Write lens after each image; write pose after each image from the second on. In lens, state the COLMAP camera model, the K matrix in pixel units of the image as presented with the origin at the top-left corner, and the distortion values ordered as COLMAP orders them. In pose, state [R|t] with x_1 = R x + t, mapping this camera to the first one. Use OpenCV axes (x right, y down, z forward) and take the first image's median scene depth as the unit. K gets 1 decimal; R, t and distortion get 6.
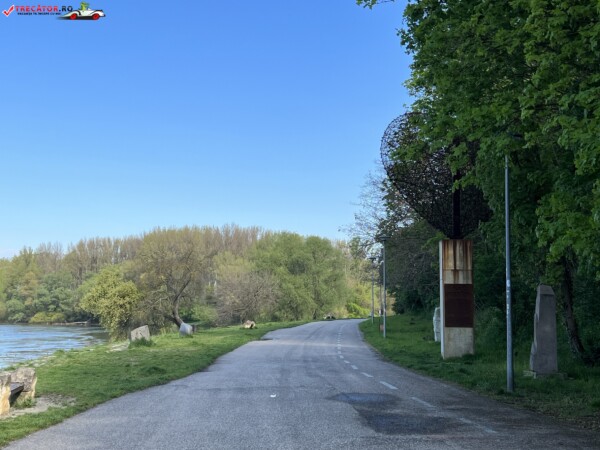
lens RADIAL K [[843.4, 0, 300.0], [0, 843.4, 225.0], [0, 0, 1]] dist [0.011588, 0.006119]
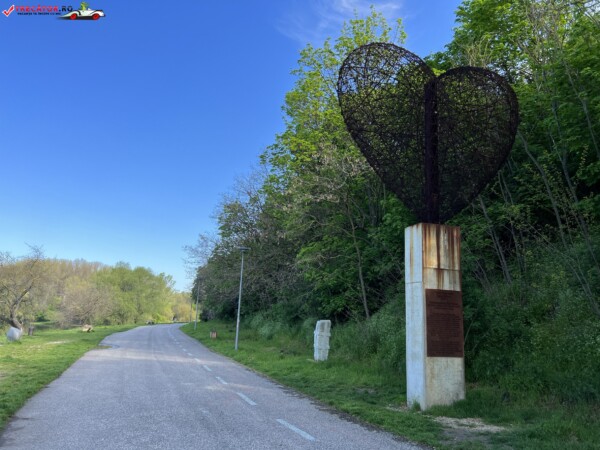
lens RADIAL K [[453.0, 0, 300.0], [0, 453.0, 225.0], [0, 0, 1]] dist [-0.002596, 0.000547]
pose [[0.930428, 0.105343, 0.351009, -0.026716], [-0.068346, 0.990871, -0.116208, 0.037013], [-0.360046, 0.084133, 0.929133, 0.382023]]
